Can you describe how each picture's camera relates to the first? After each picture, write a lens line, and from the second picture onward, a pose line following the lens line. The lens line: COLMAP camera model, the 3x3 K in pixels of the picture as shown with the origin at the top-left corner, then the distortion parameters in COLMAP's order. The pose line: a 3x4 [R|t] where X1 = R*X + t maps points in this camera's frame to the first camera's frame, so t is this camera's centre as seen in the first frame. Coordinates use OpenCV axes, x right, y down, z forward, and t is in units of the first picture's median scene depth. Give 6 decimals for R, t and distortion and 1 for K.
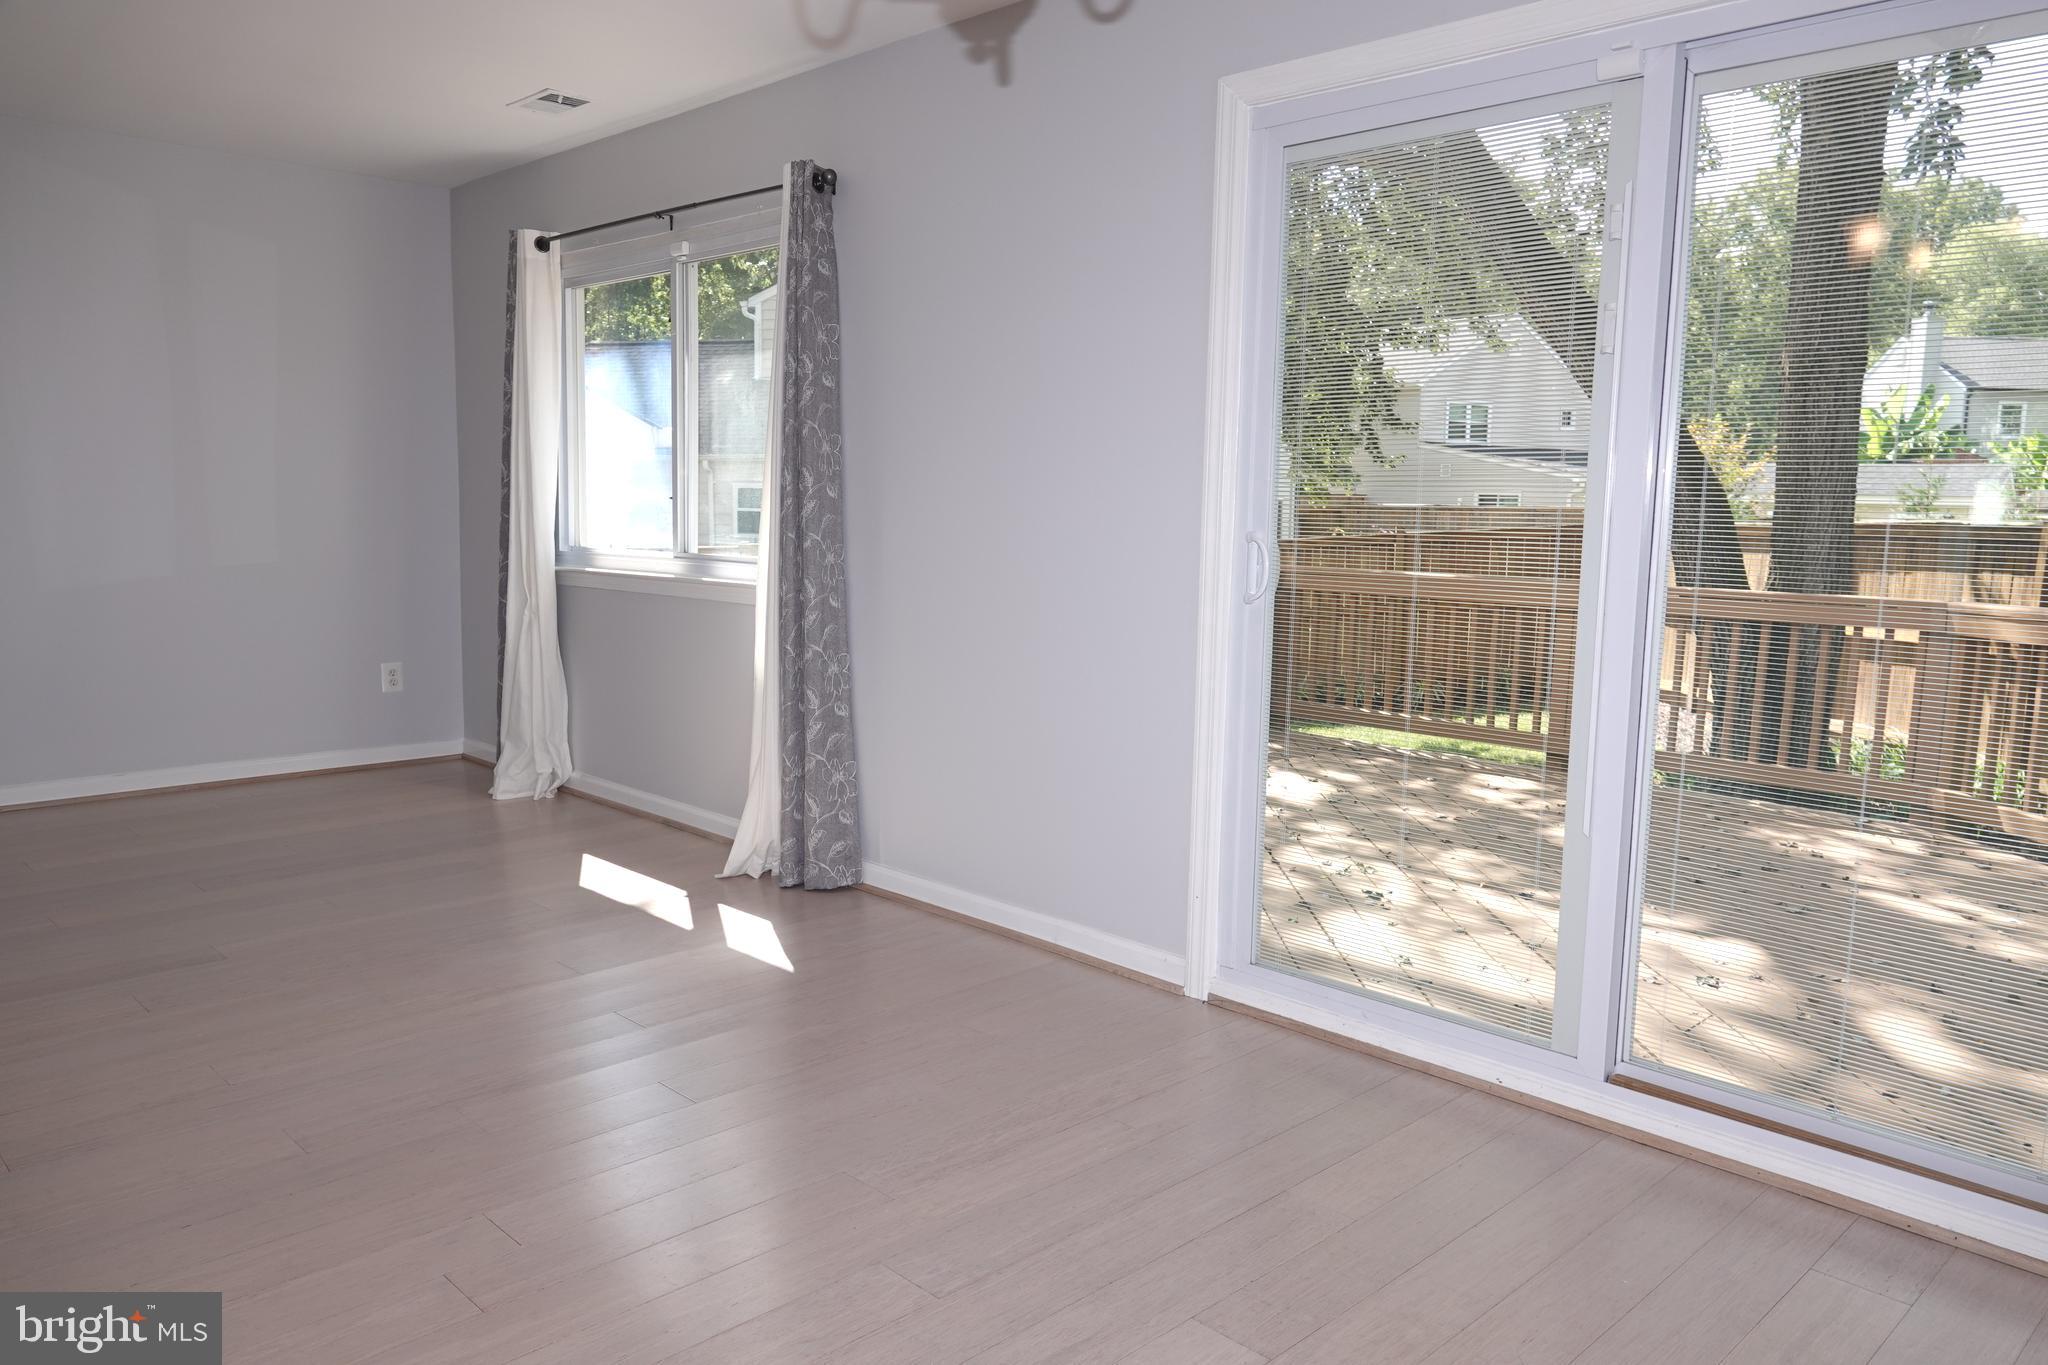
lens RADIAL K [[1437.2, 0, 1026.6], [0, 1437.2, 686.6], [0, 0, 1]] dist [0.000787, 0.007495]
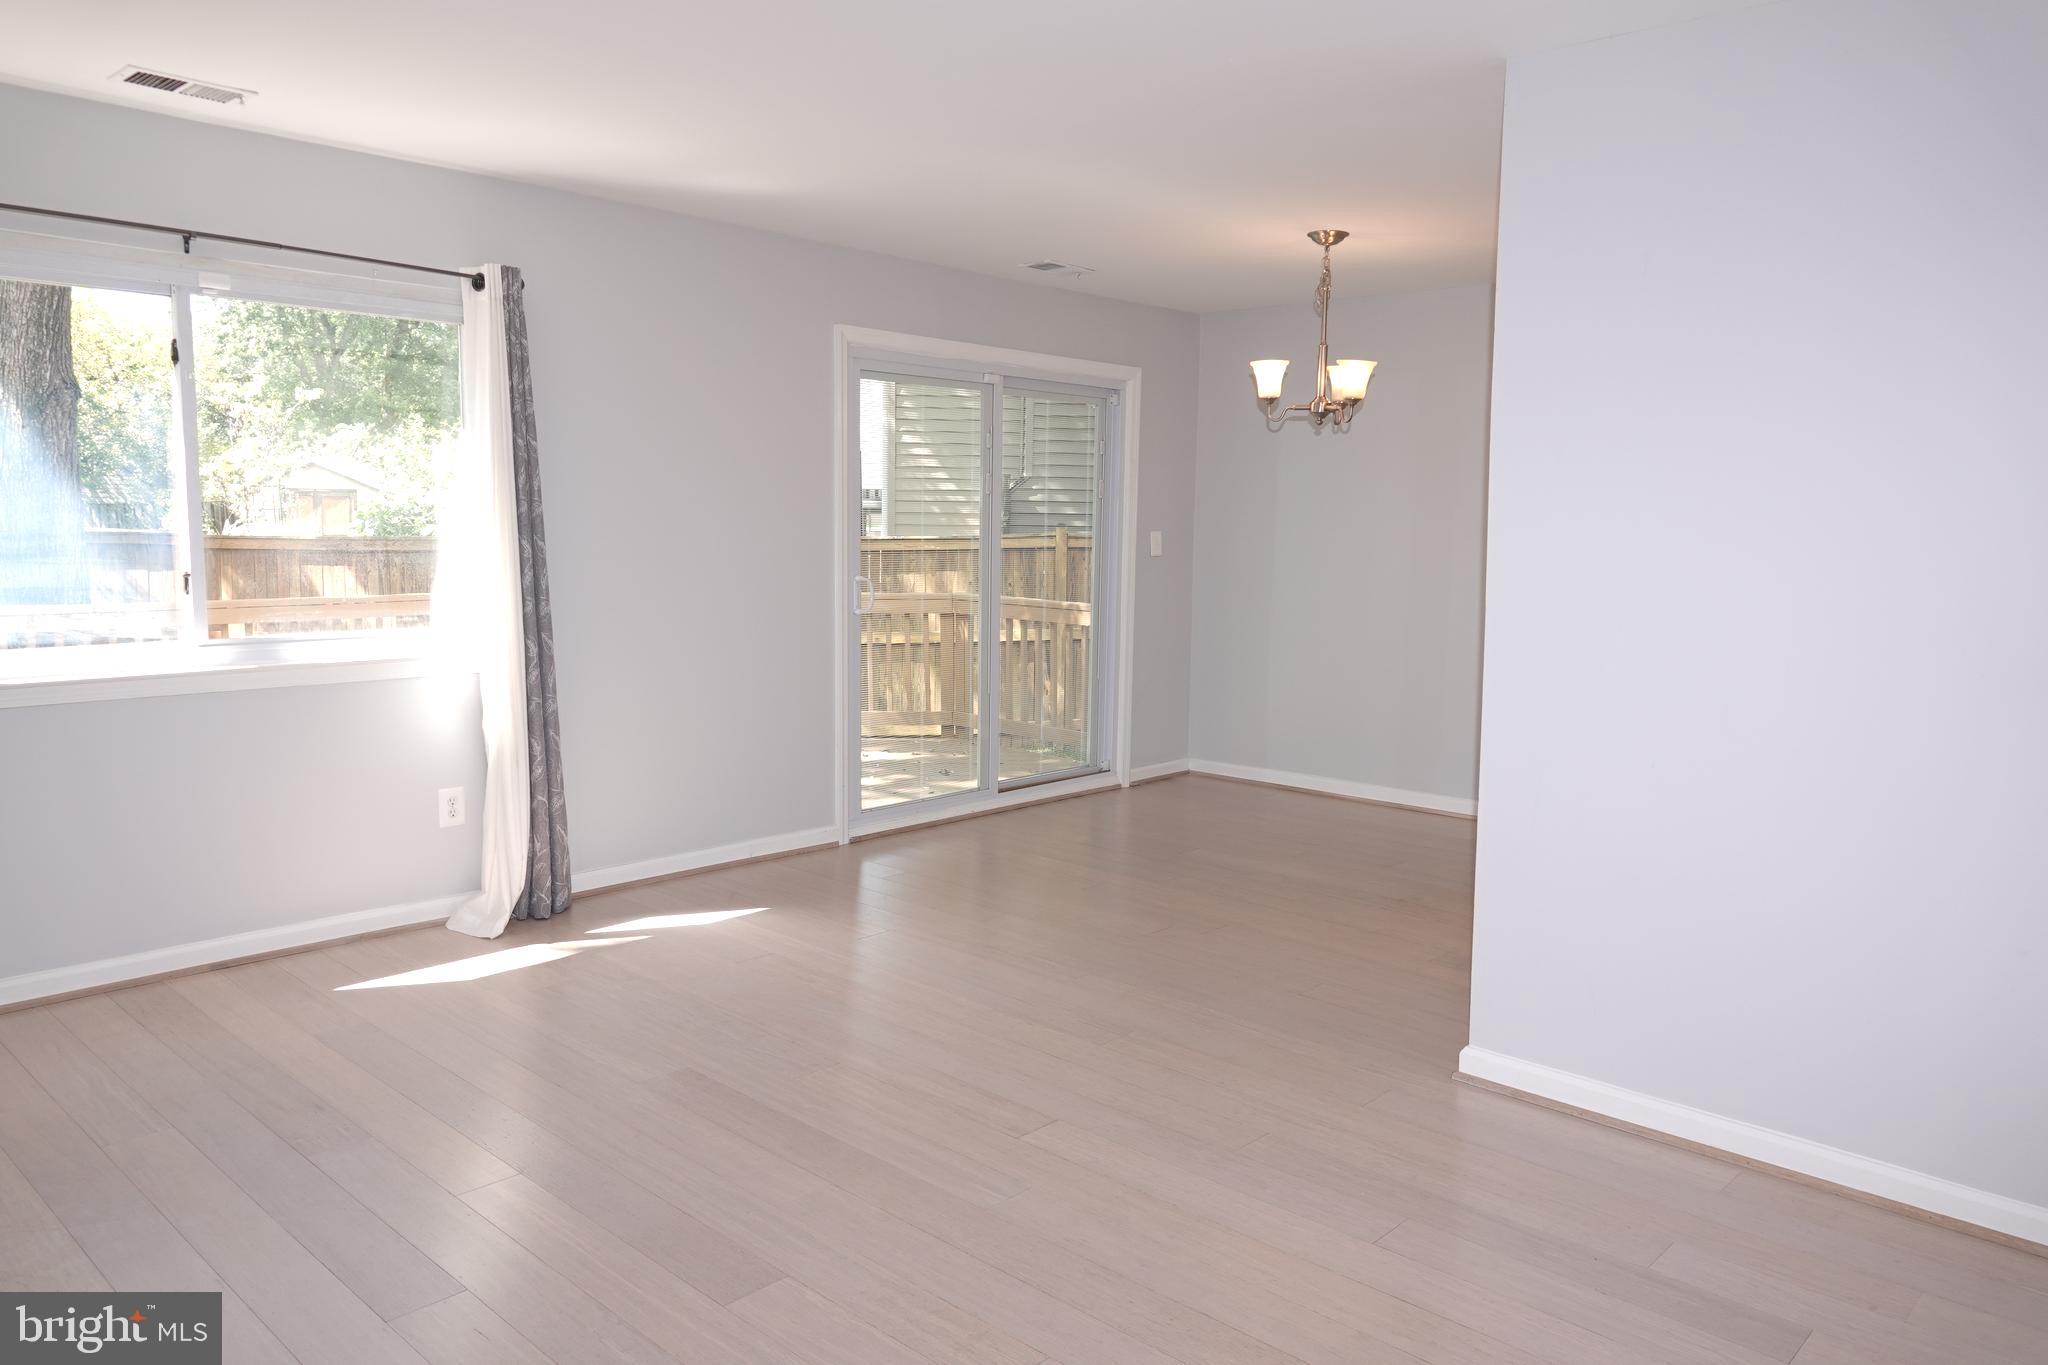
lens RADIAL K [[1437.2, 0, 1023.3], [0, 1437.2, 684.0], [0, 0, 1]] dist [0.000787, 0.007495]
pose [[-0.048254, -0.119026, 0.991718, -1.396836], [0.127743, 0.983986, 0.124314, -0.140845], [-0.990633, 0.132684, -0.032277, 0.719416]]
